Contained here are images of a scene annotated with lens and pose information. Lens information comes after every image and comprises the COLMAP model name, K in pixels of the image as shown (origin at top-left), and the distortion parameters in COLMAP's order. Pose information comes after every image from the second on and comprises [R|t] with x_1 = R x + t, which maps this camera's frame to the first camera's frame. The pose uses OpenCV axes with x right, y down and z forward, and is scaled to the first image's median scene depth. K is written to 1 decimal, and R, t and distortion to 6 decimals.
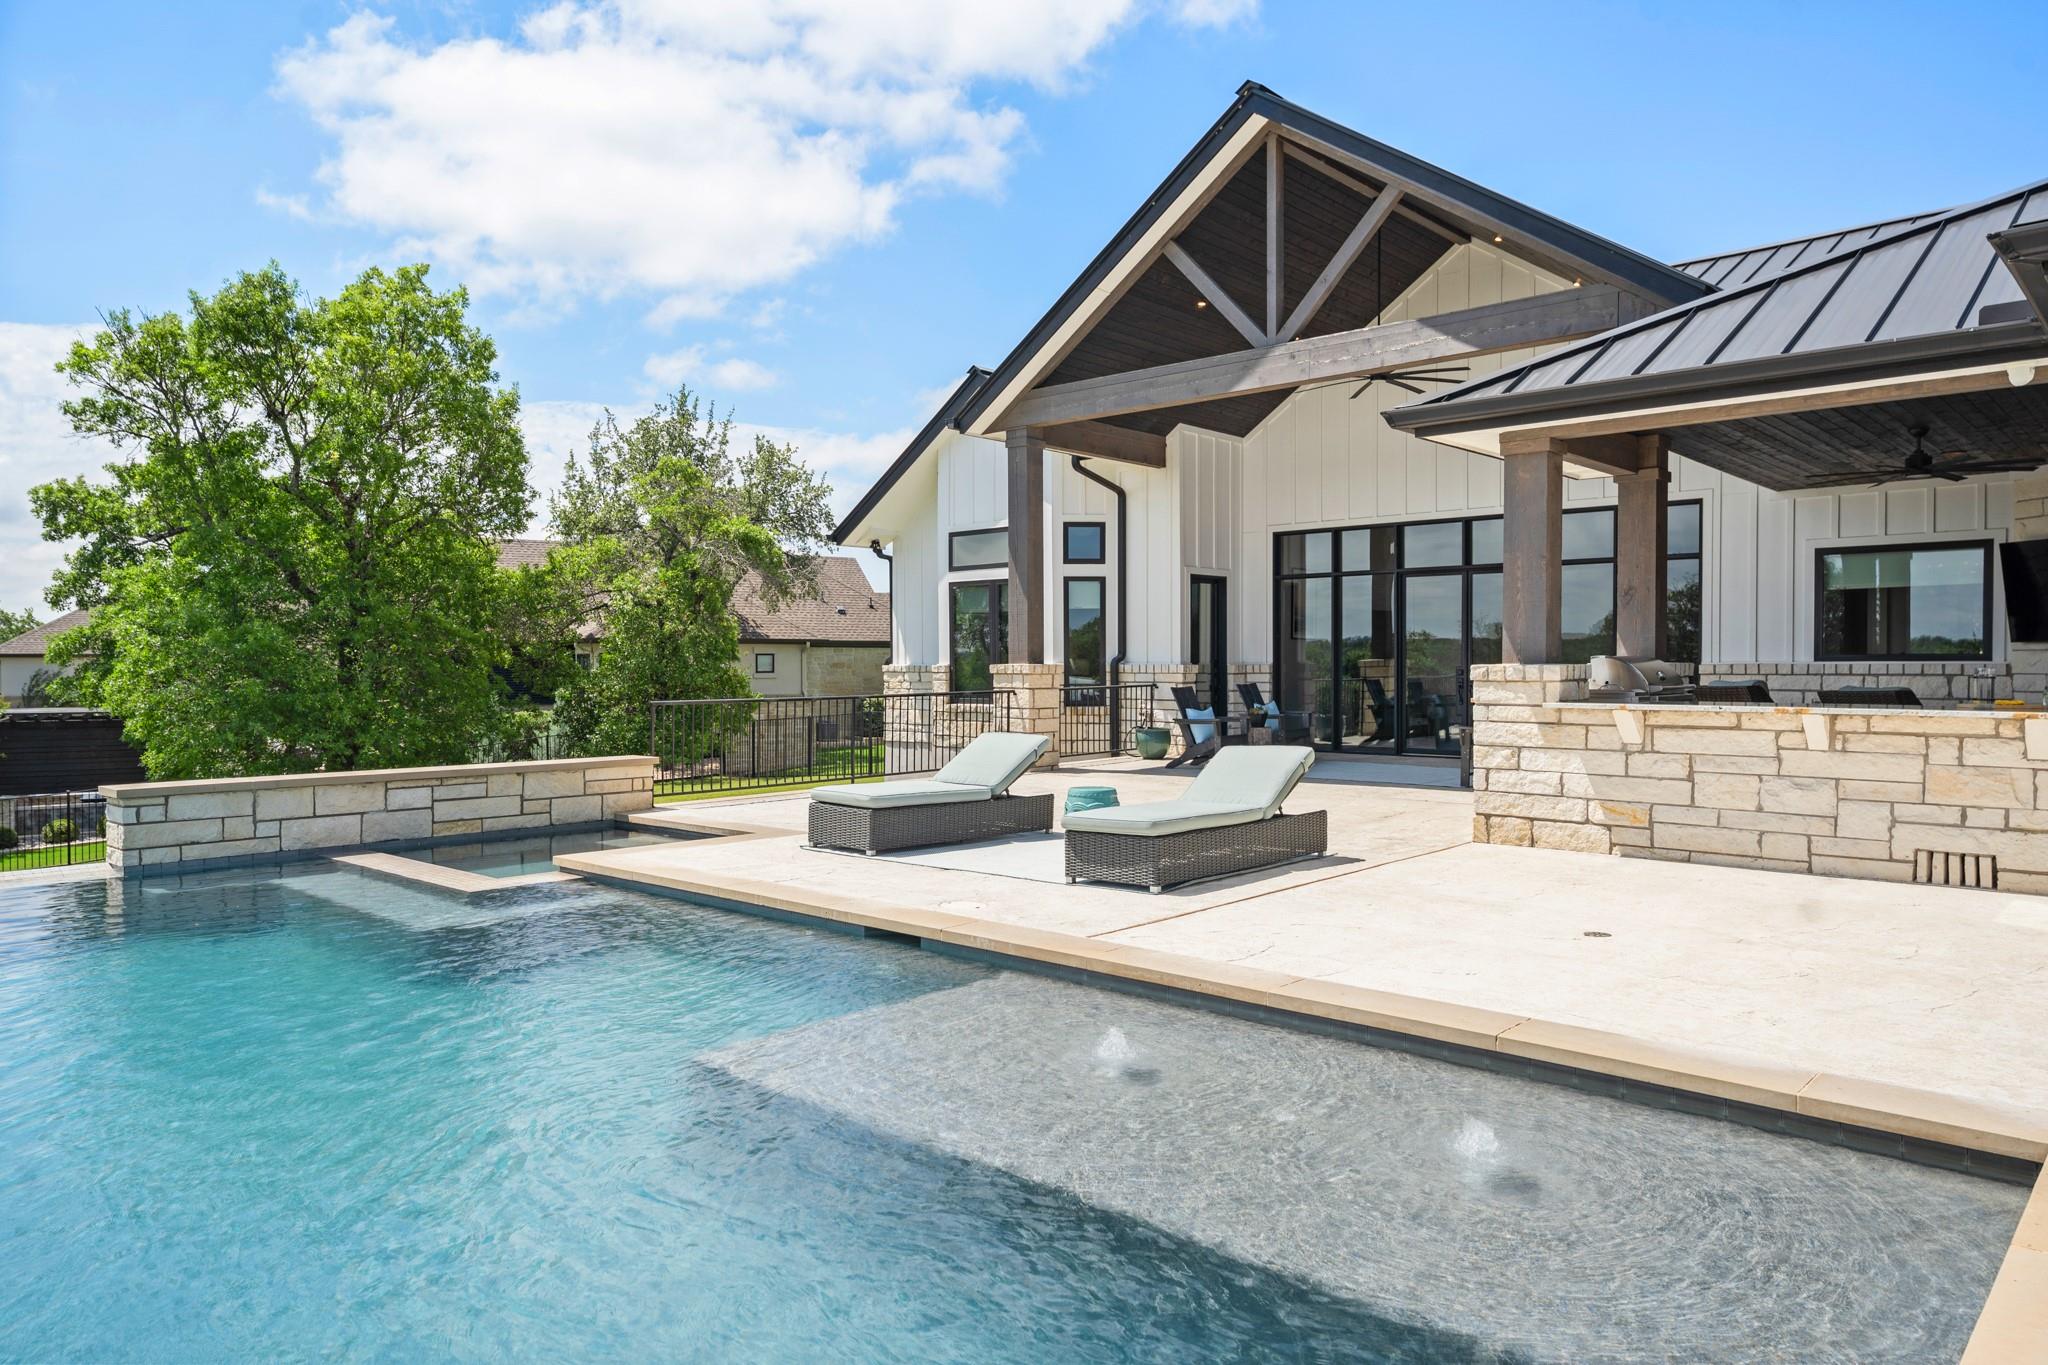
lens RADIAL K [[1358.8, 0, 1022.0], [0, 1358.8, 672.7], [0, 0, 1]] dist [0.031890, 0.002624]
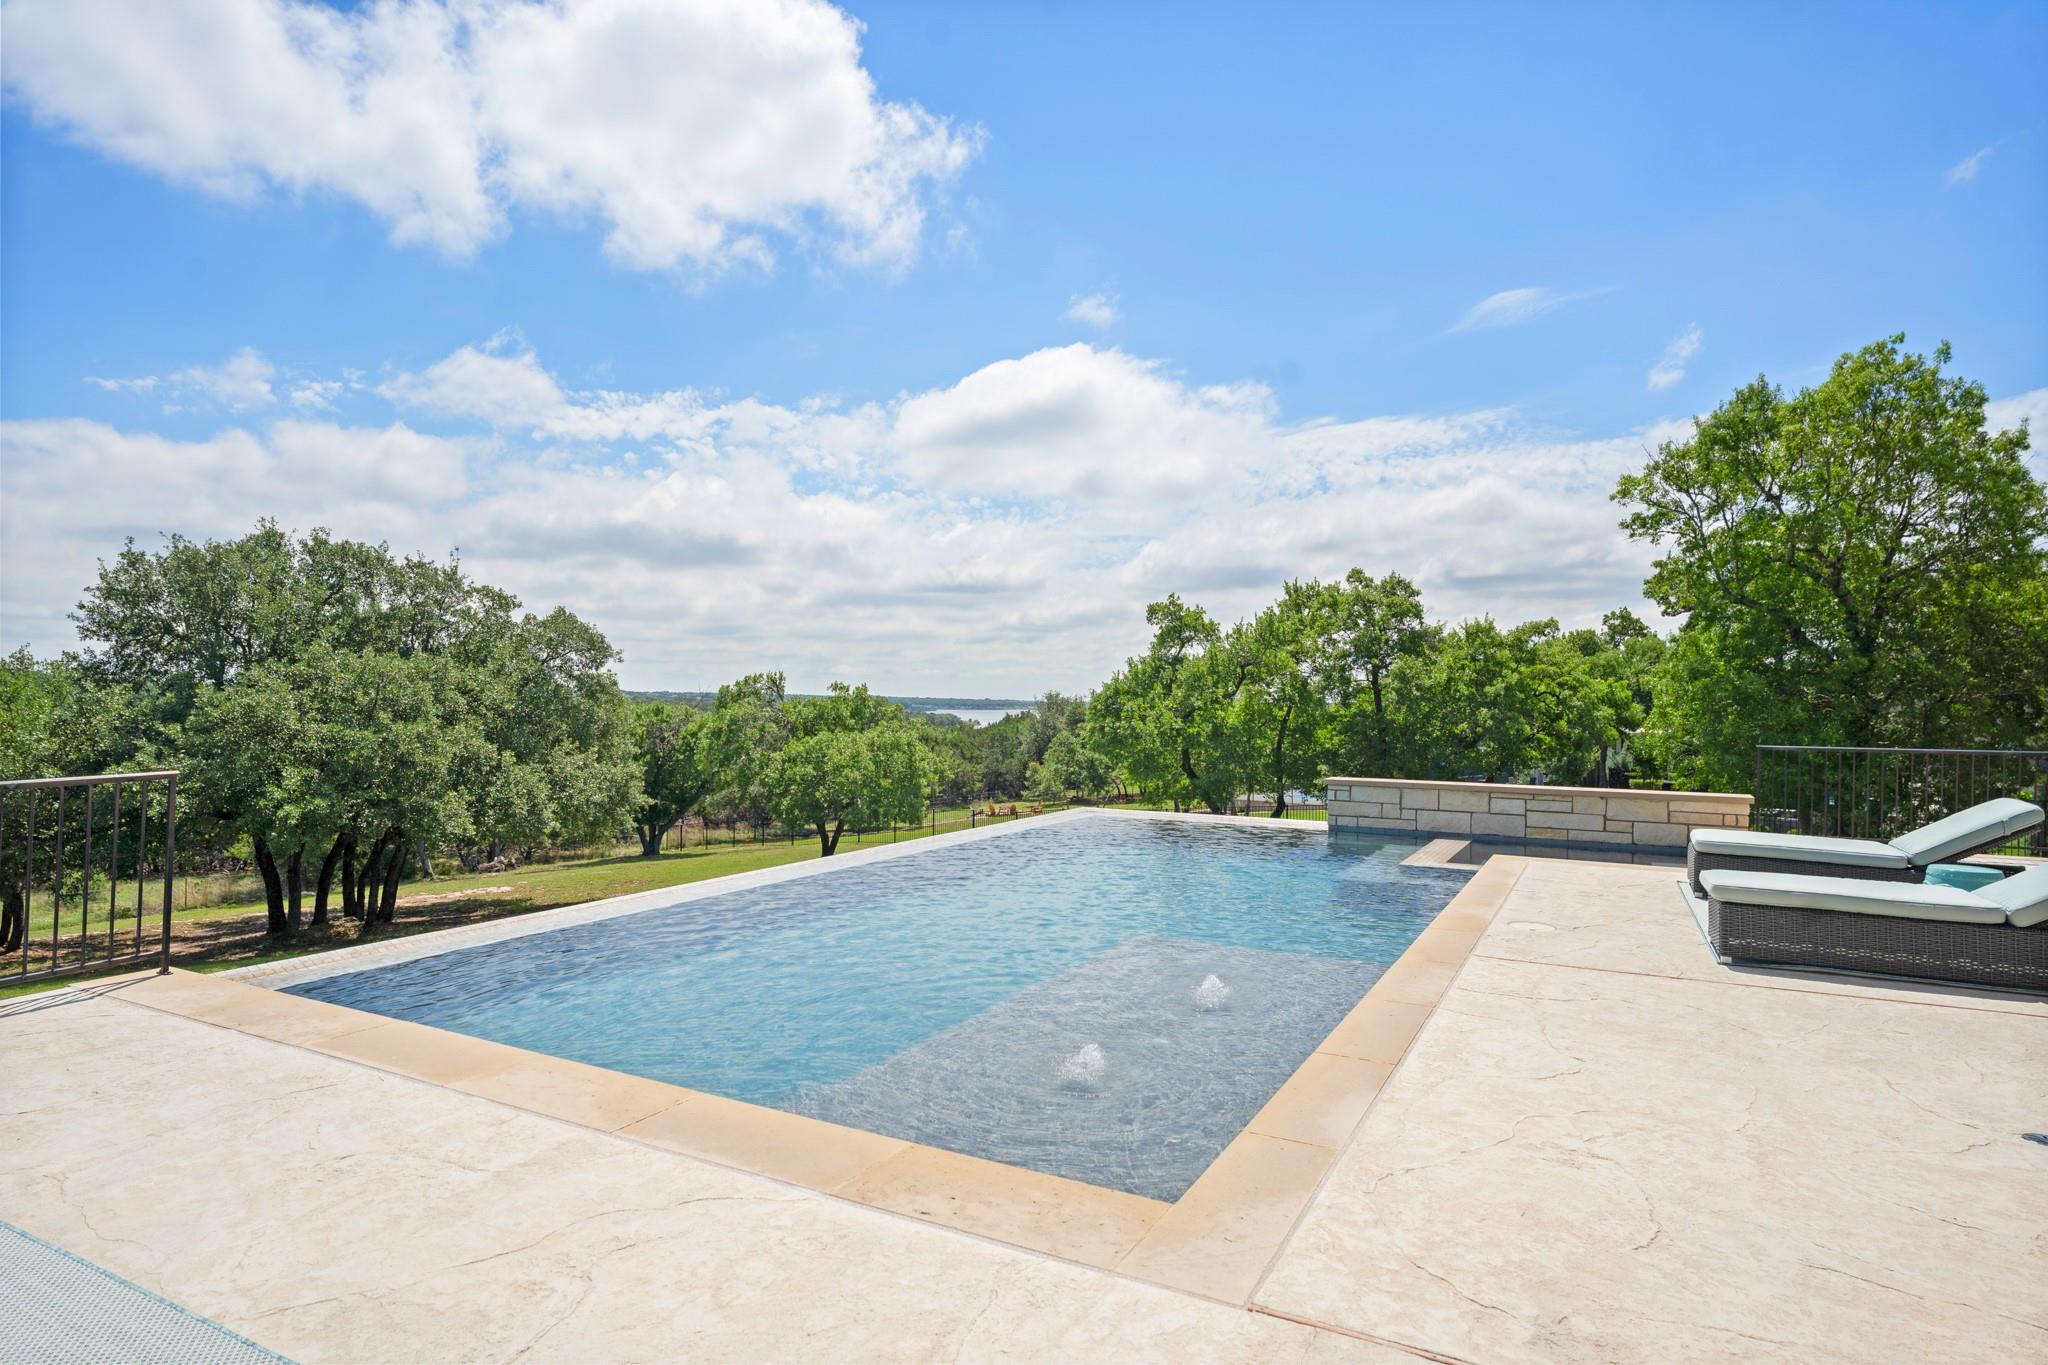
lens RADIAL K [[1150.7, 0, 1014.4], [0, 1150.7, 687.3], [0, 0, 1]] dist [0.025992, 0.000921]
pose [[0.236980, -0.006271, -0.971494, 0.509103], [-0.017617, 0.999787, -0.010751, -0.004493], [0.971355, 0.019663, 0.236819, 0.233611]]
